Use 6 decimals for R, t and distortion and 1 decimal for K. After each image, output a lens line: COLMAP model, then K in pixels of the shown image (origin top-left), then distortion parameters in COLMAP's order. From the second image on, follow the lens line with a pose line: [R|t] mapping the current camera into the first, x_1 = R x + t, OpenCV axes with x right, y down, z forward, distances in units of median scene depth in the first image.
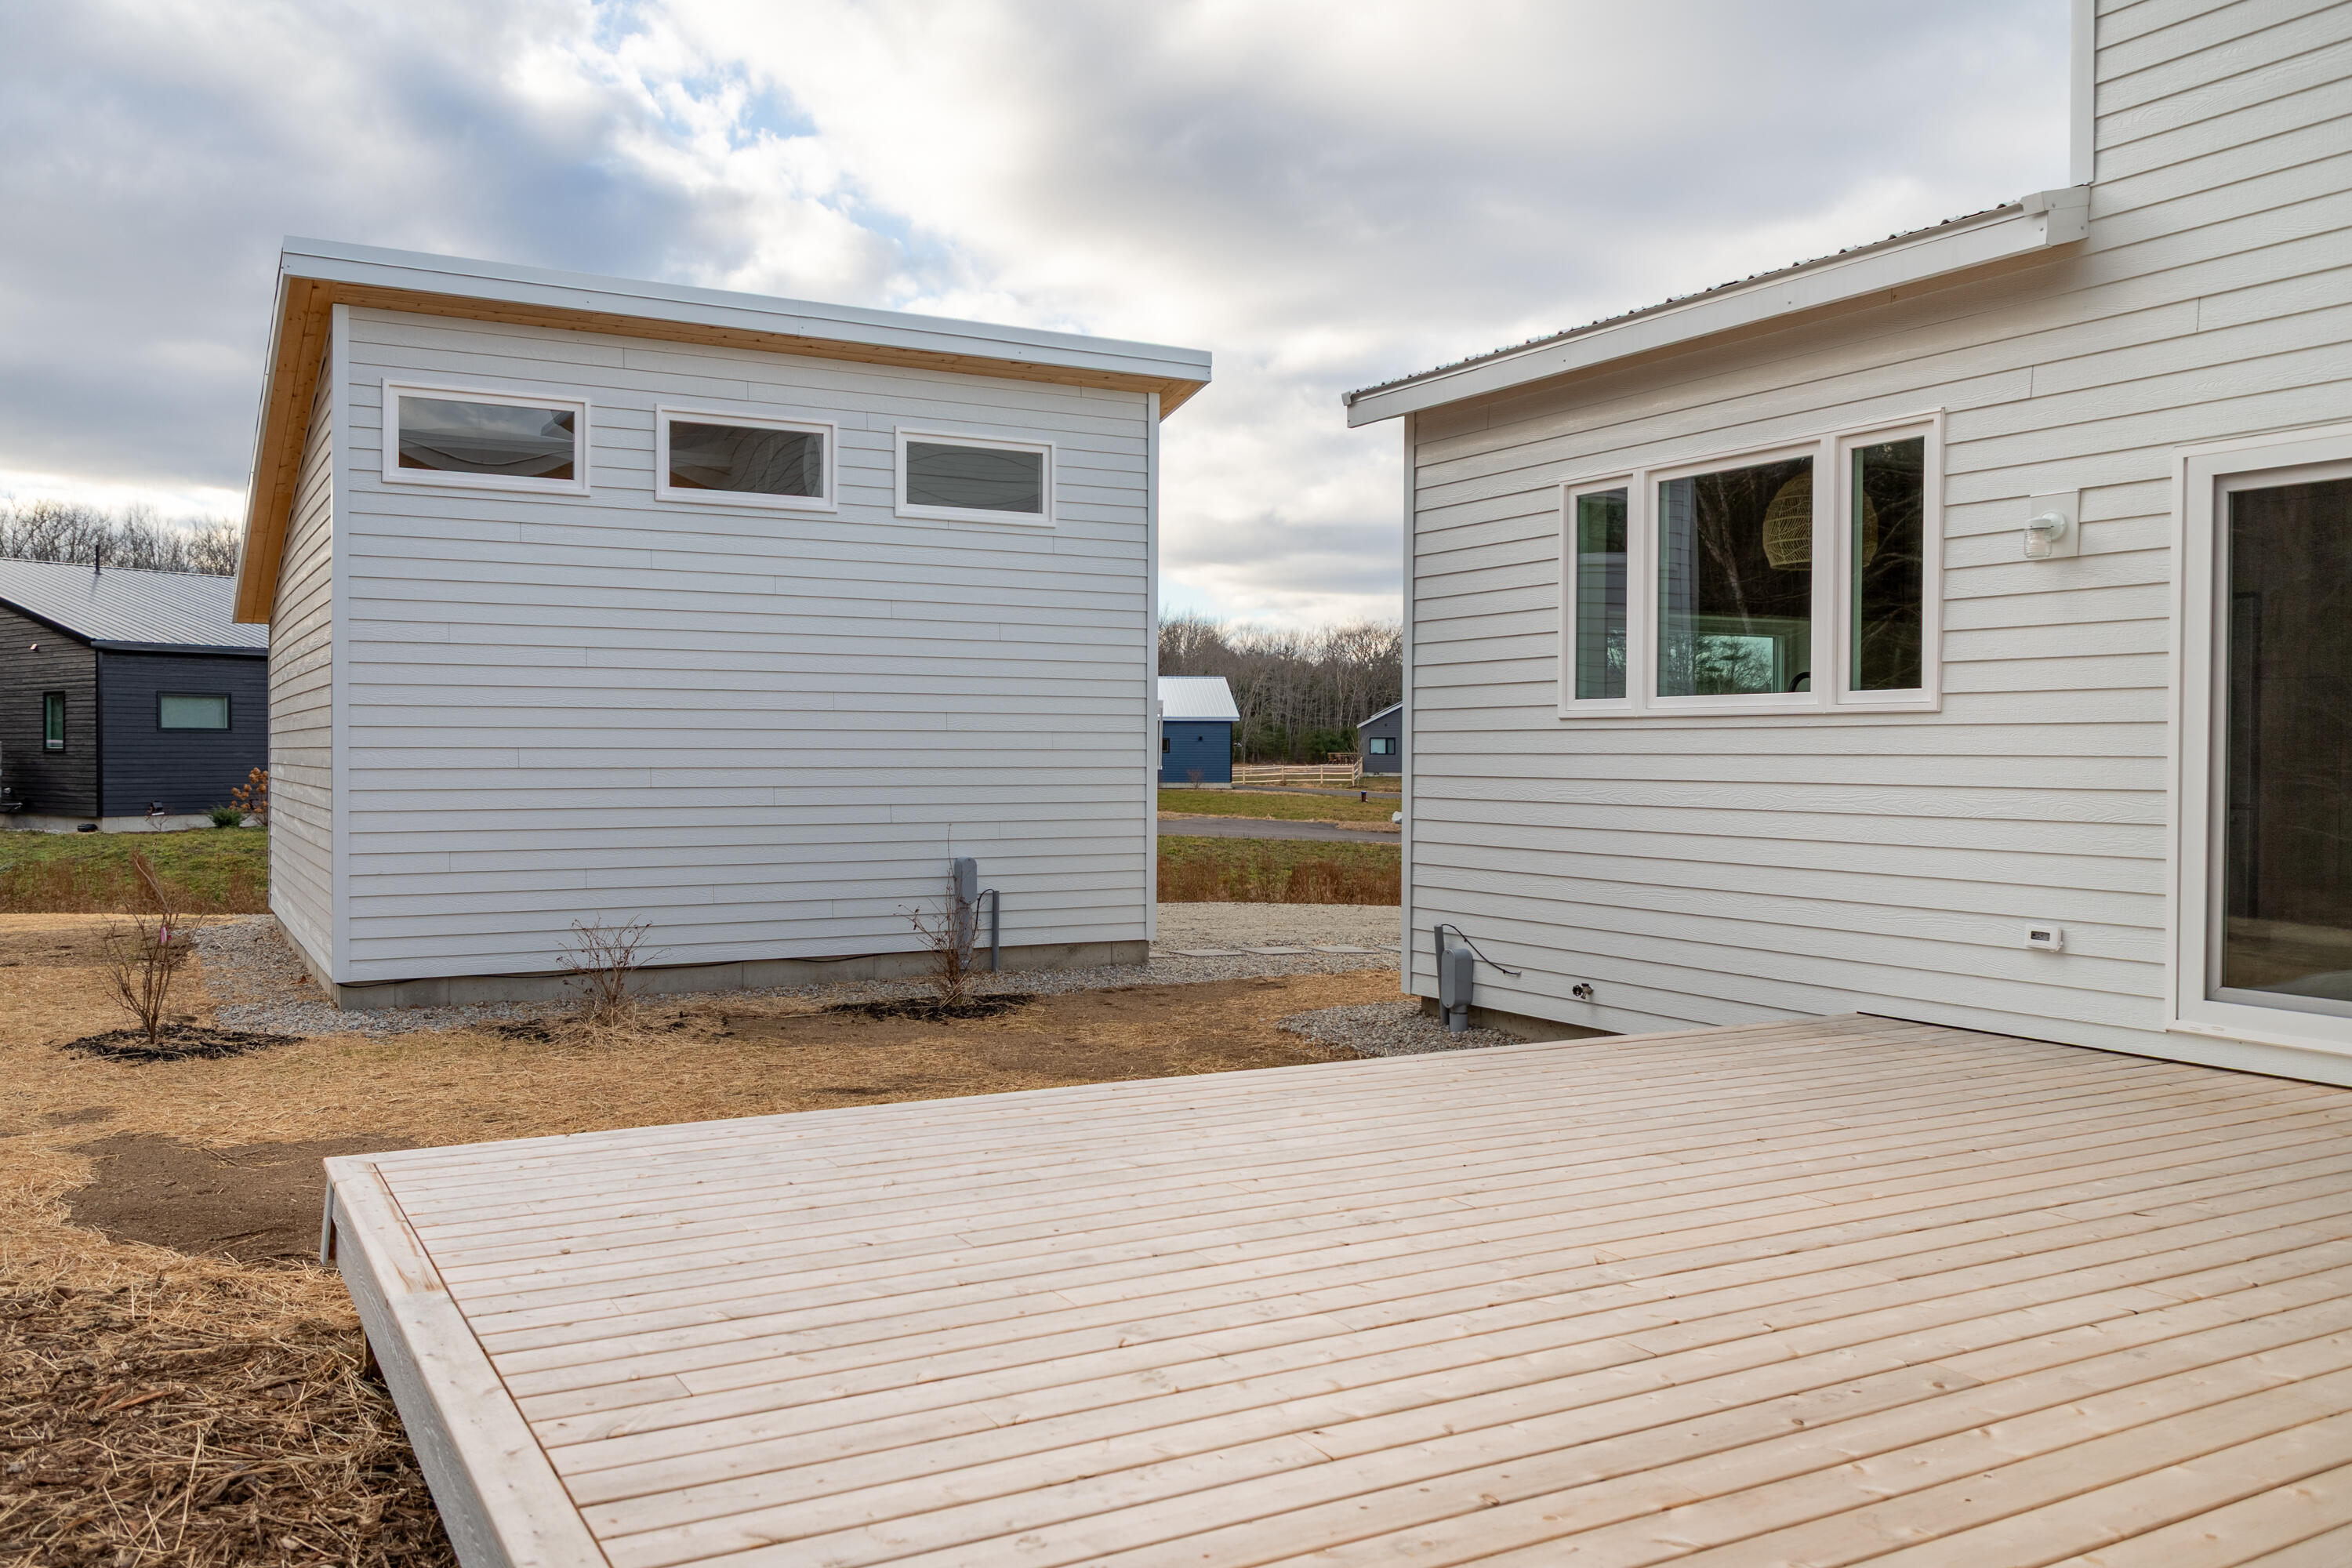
lens RADIAL K [[1848.6, 0, 1173.4], [0, 1848.6, 790.0], [0, 0, 1]] dist [0.014023, 0.004364]
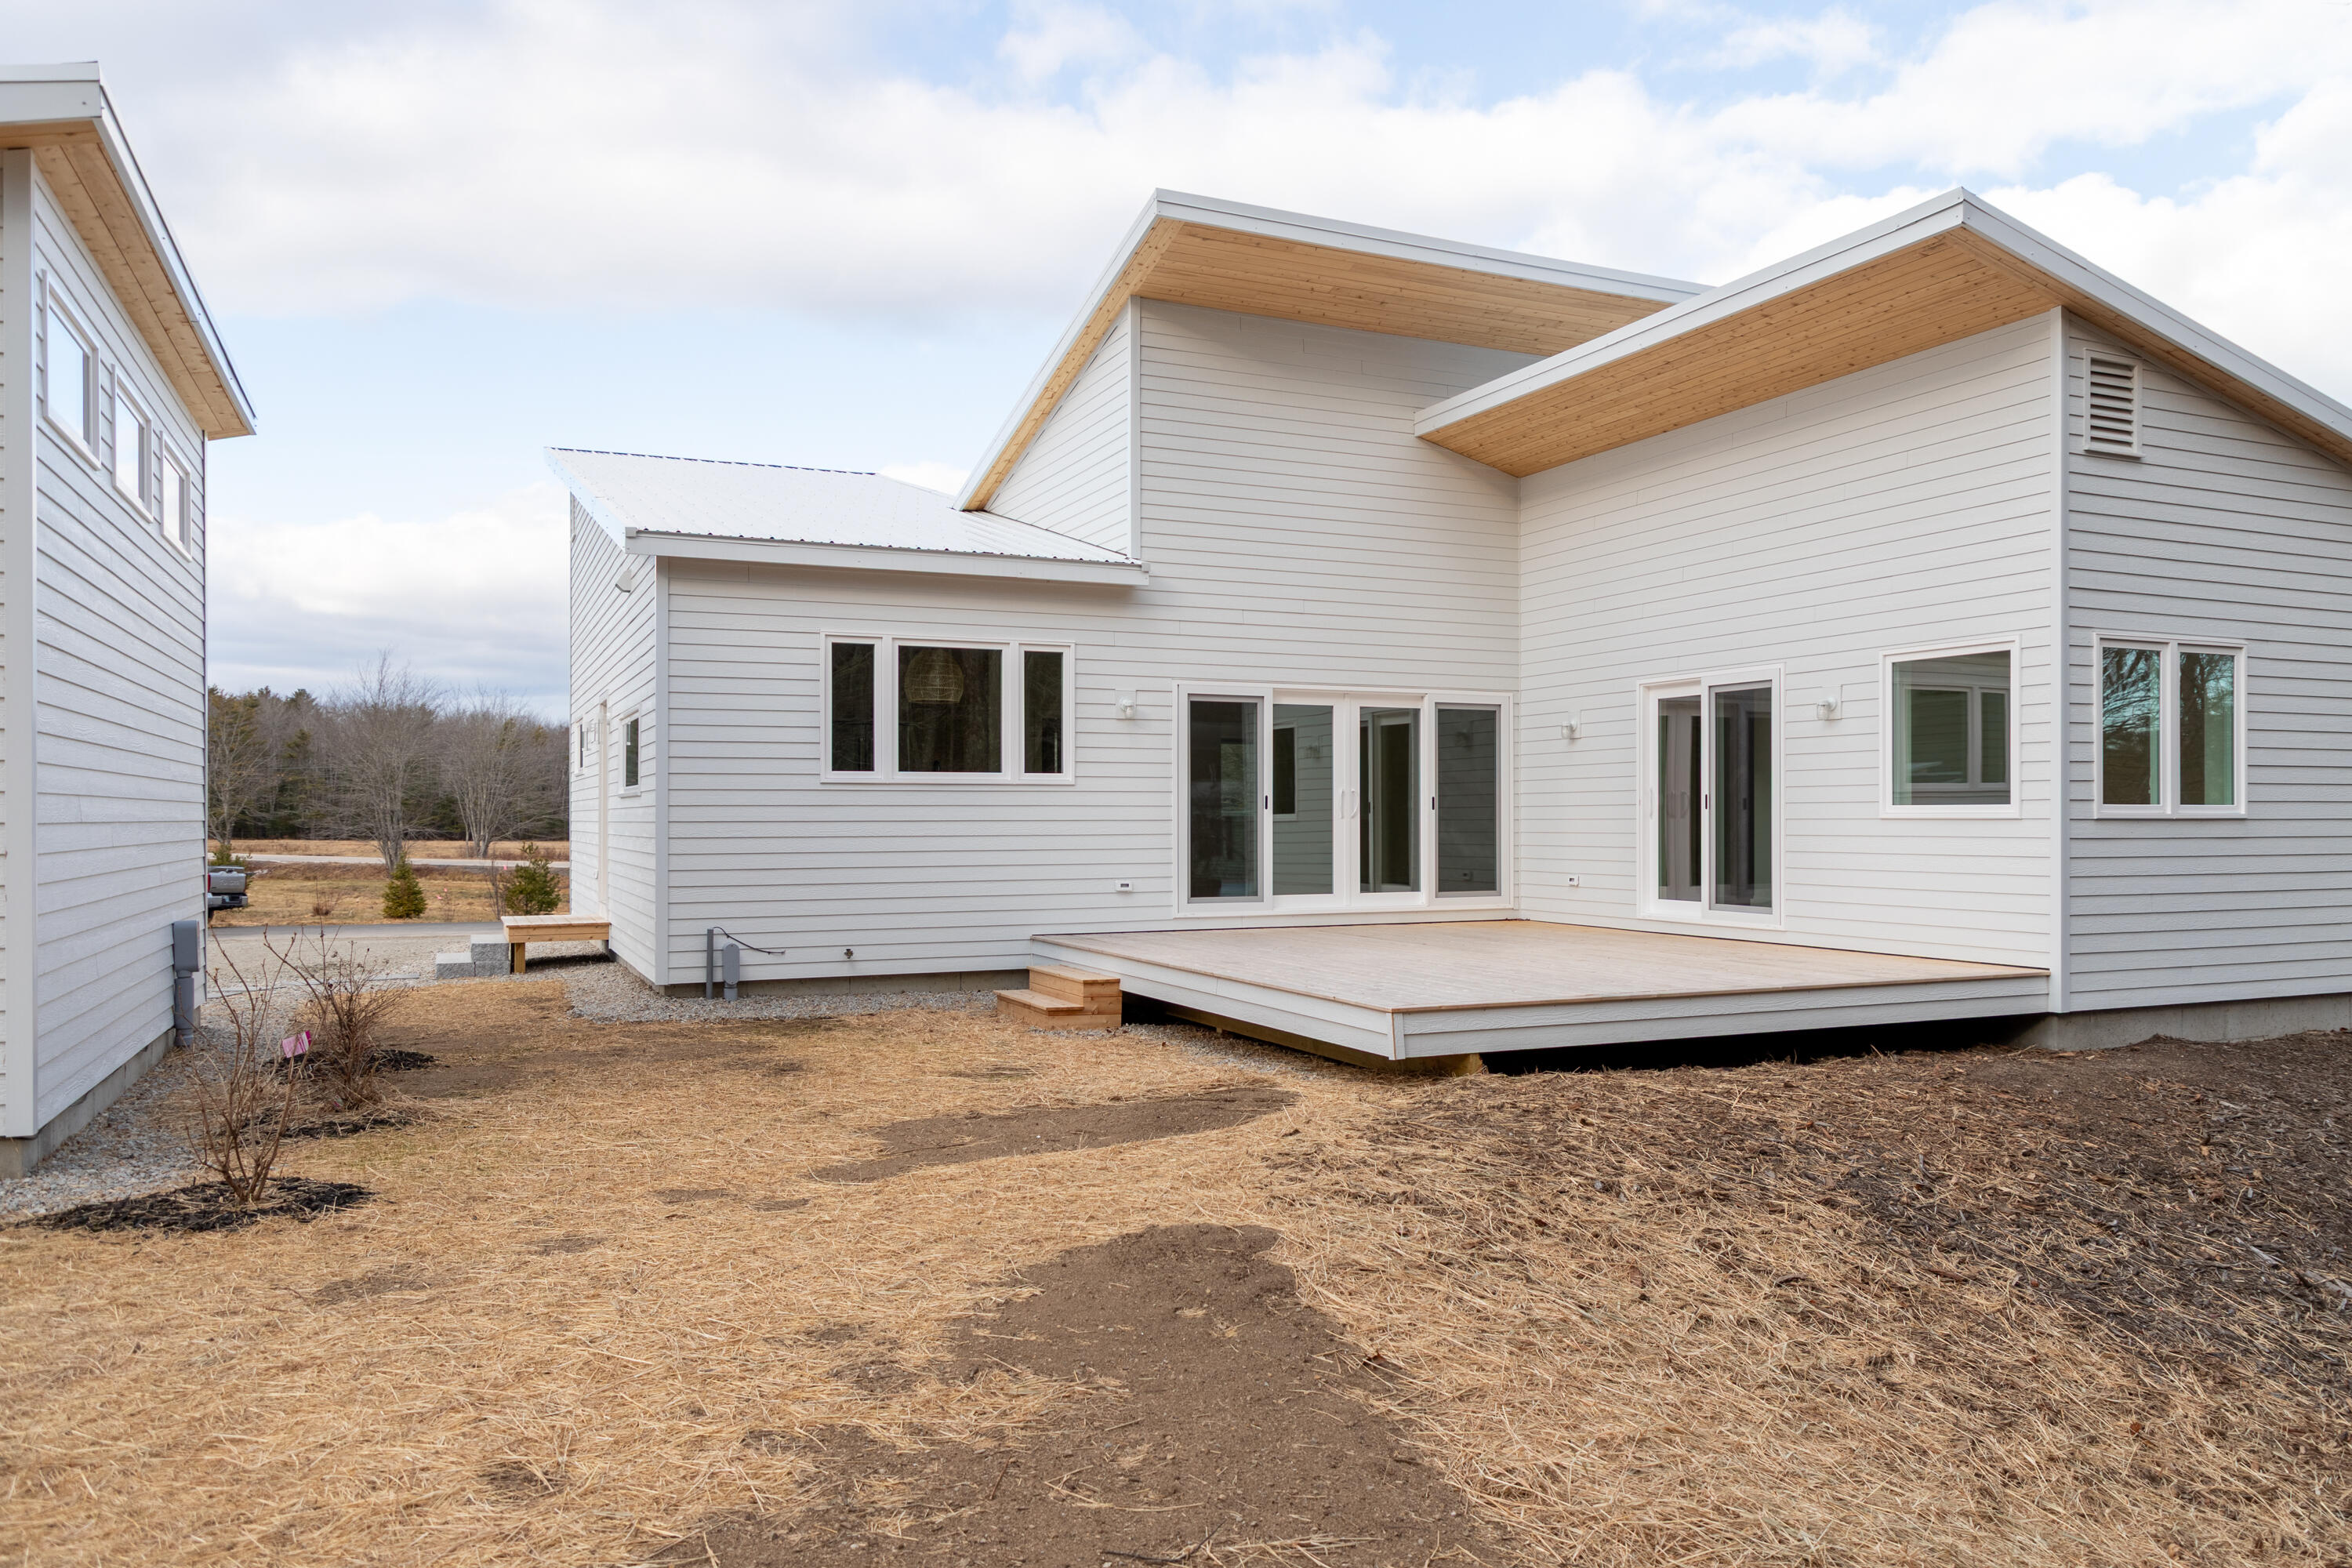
lens RADIAL K [[1605.7, 0, 1176.1], [0, 1605.7, 789.4], [0, 0, 1]] dist [0.000006, 0.000038]
pose [[0.078673, 0.006394, 0.996880, -1.296423], [0.020116, 0.999766, -0.008000, -0.018945], [-0.996697, 0.020683, 0.078526, 0.691319]]
